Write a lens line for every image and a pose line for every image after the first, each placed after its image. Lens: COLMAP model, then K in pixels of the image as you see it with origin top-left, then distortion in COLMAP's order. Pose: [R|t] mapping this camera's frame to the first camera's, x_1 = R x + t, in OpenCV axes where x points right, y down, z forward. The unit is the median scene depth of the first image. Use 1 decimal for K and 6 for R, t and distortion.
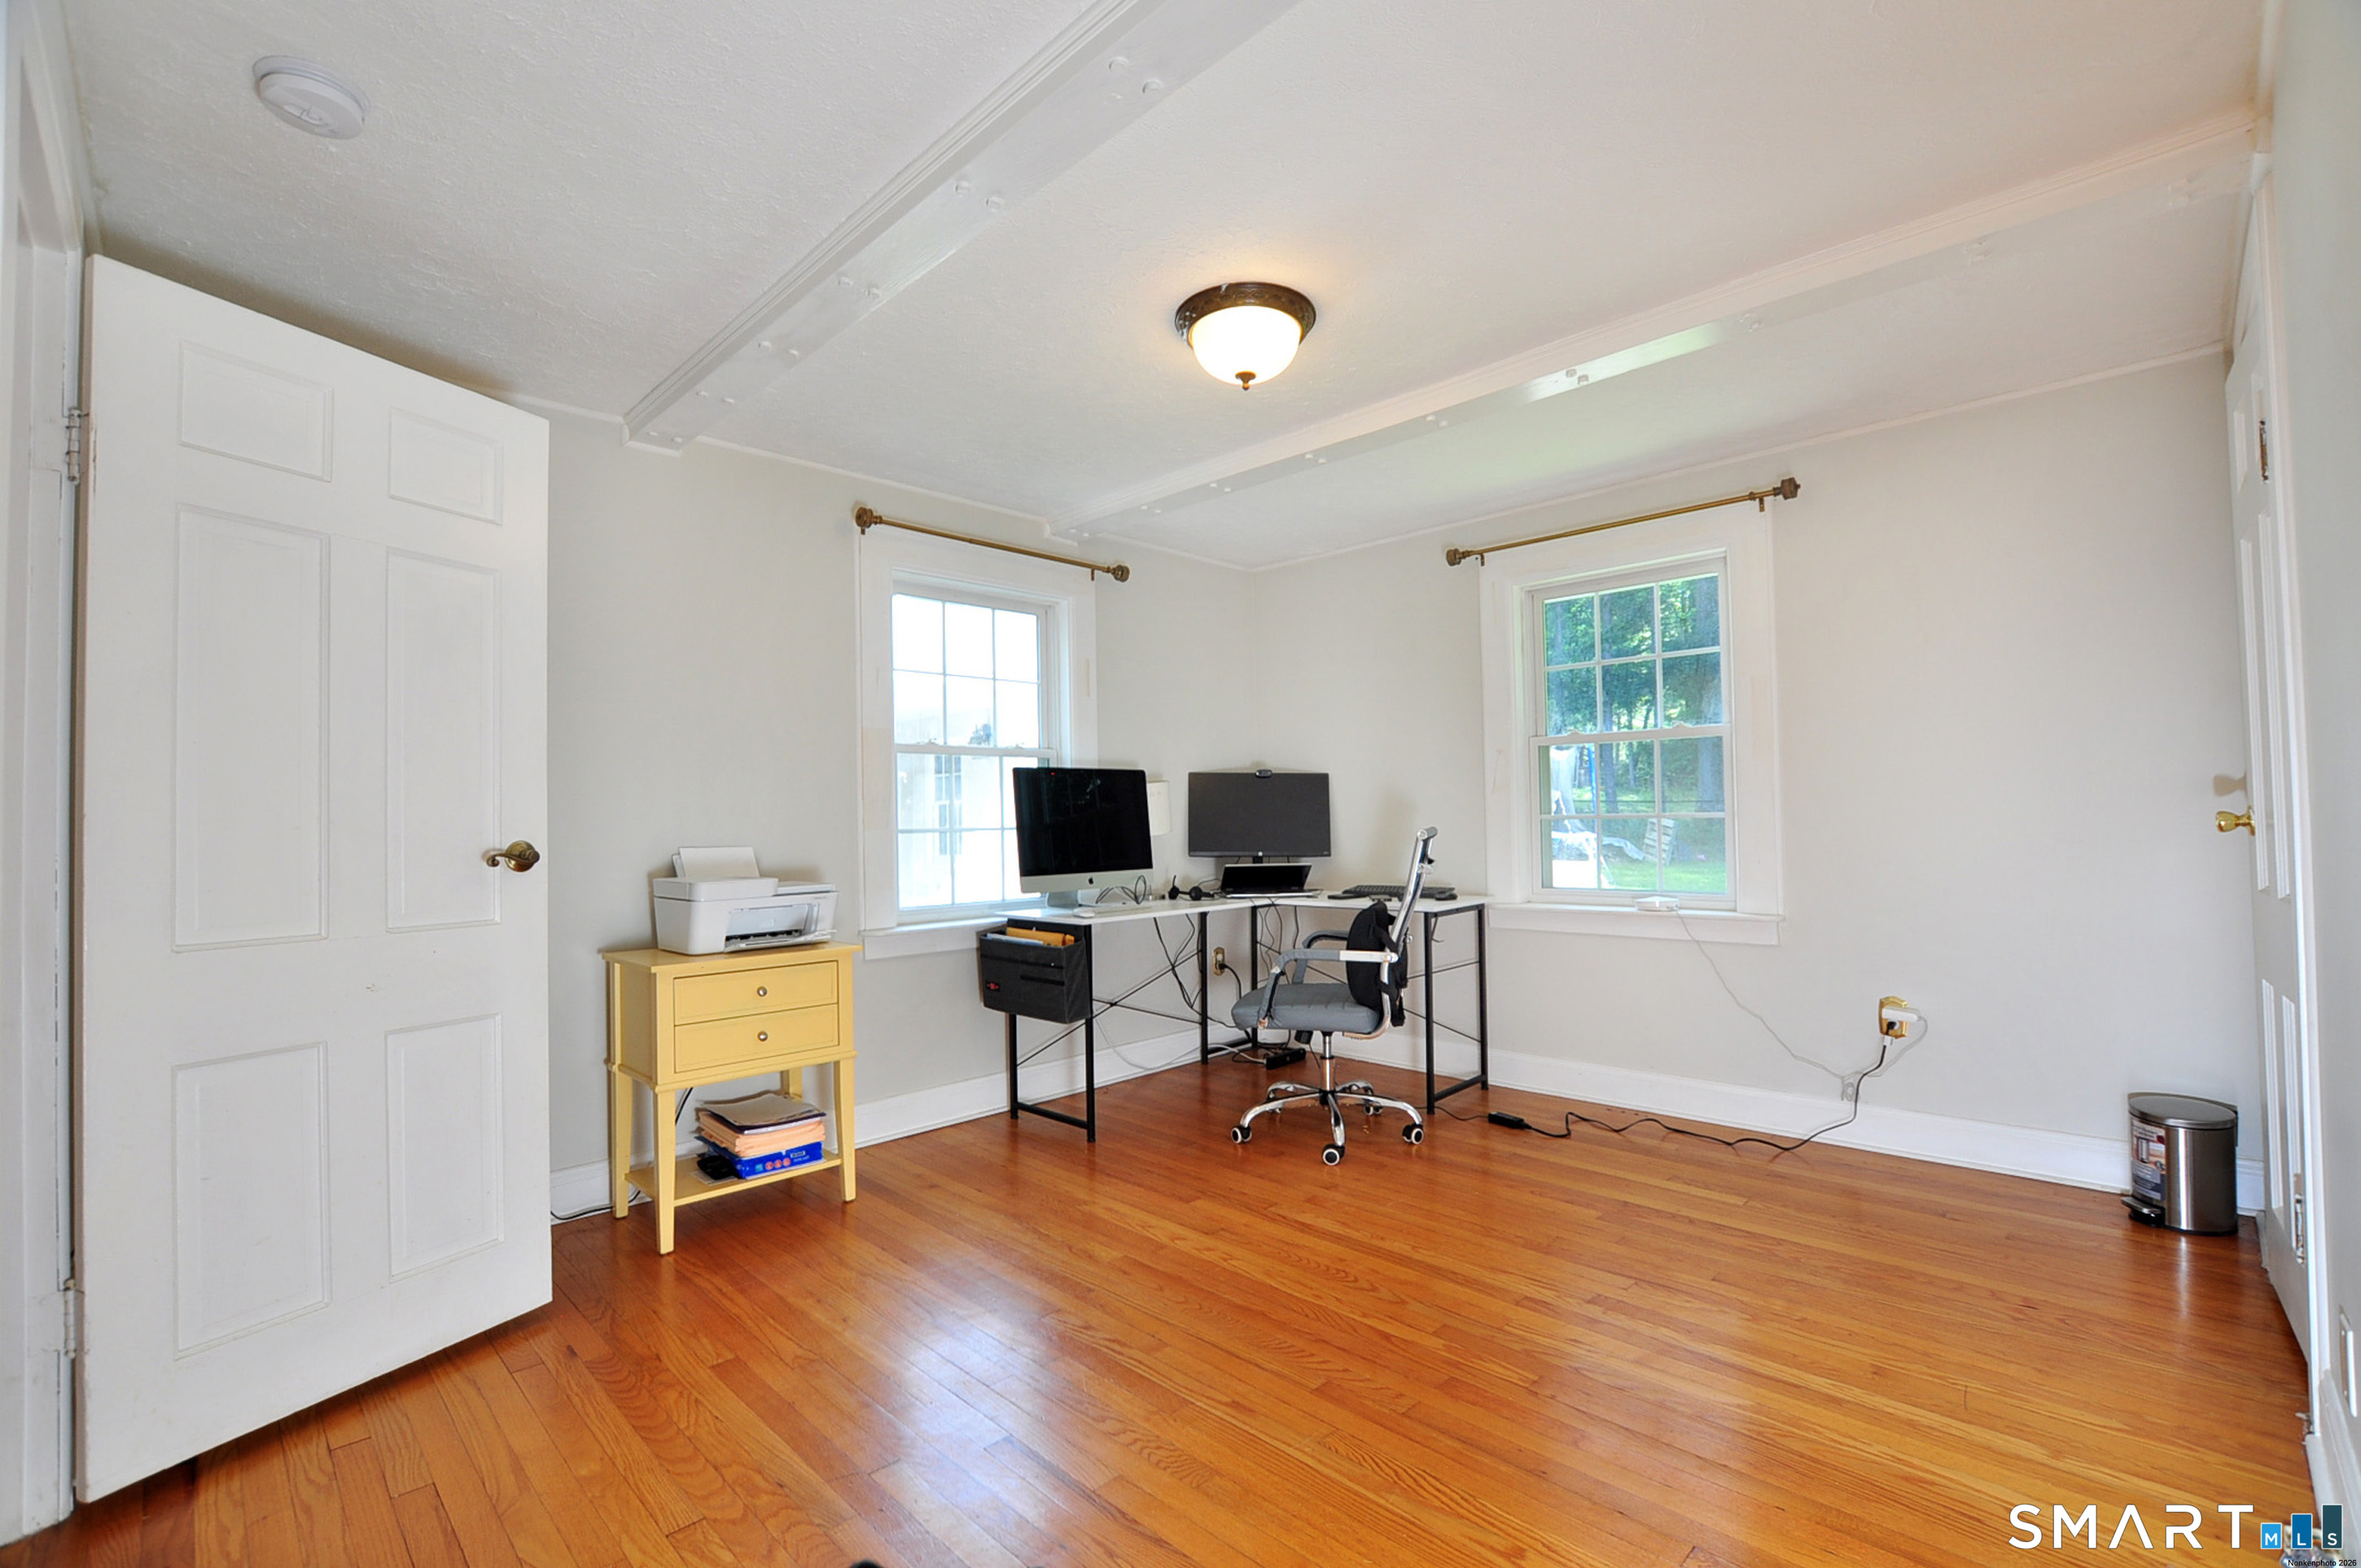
lens RADIAL K [[1068.8, 0, 1192.7], [0, 1068.8, 789.0], [0, 0, 1]] dist [-0.019333, 0.000160]
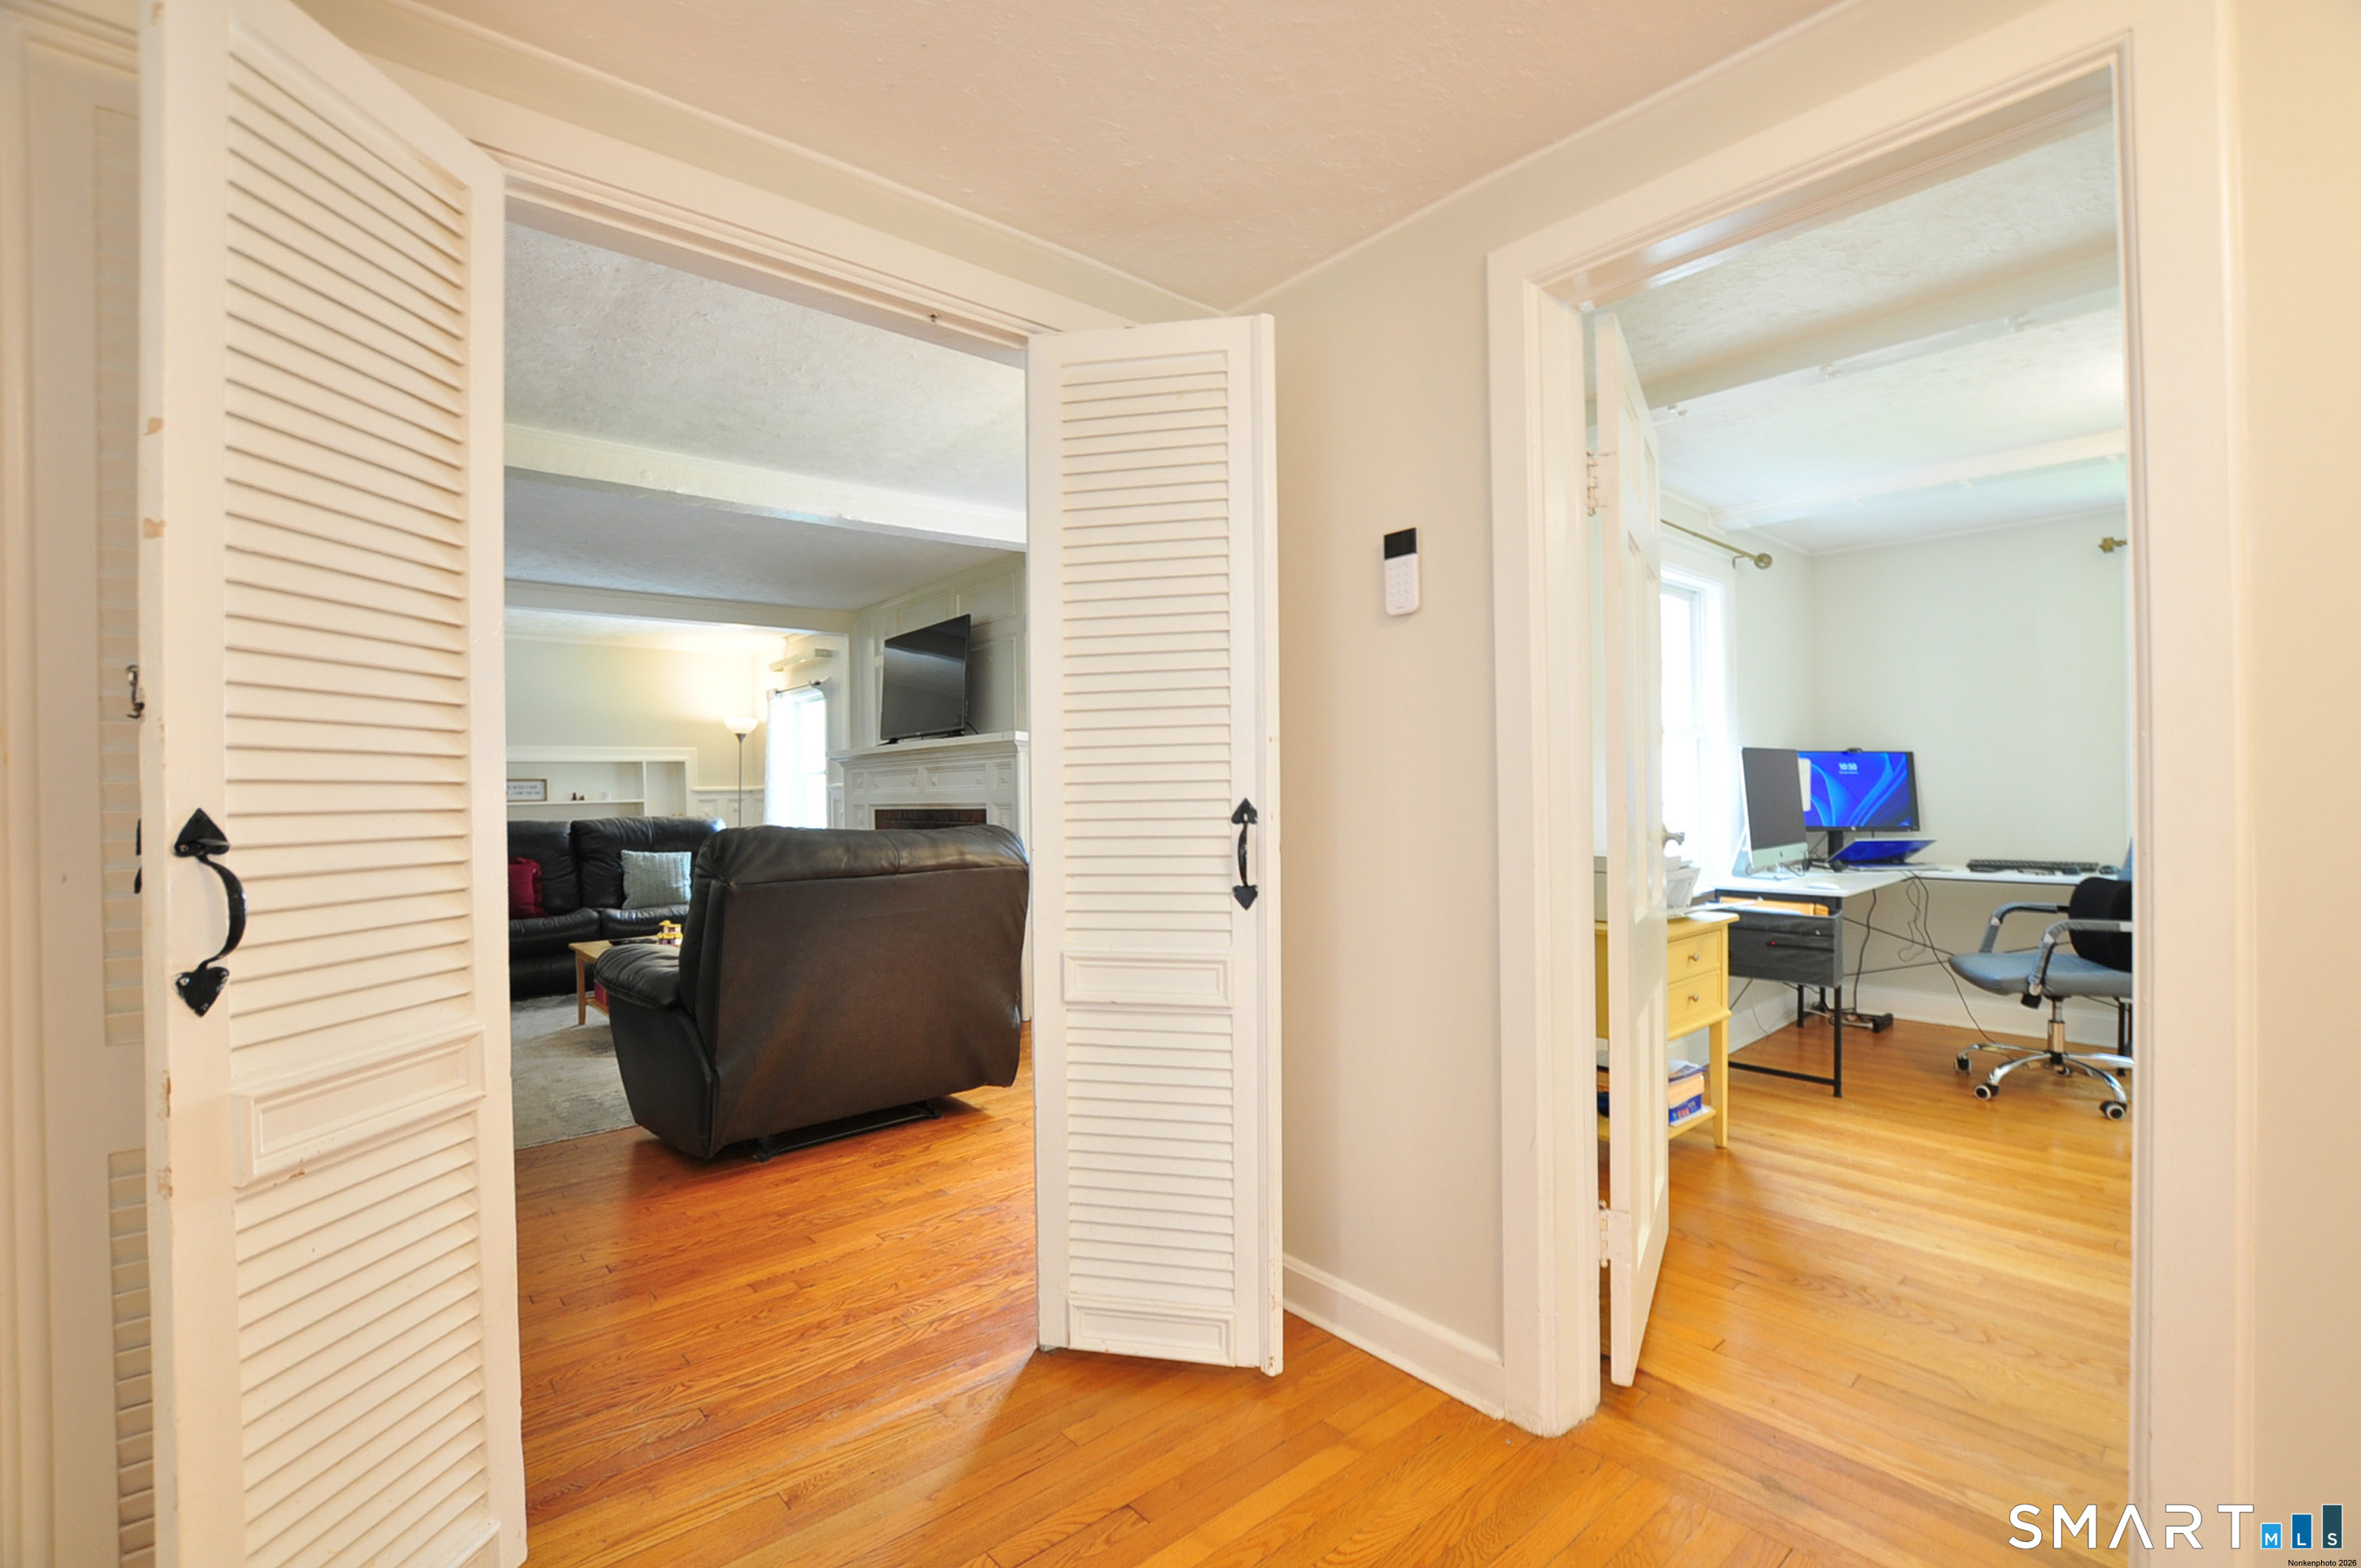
lens RADIAL K [[1068.8, 0, 1192.7], [0, 1068.8, 789.0], [0, 0, 1]] dist [-0.019333, 0.000160]
pose [[0.998604, 0.004952, -0.052595, -0.694955], [-0.003013, 0.999315, 0.036886, -0.018078], [0.052742, -0.036676, 0.997934, -0.093079]]
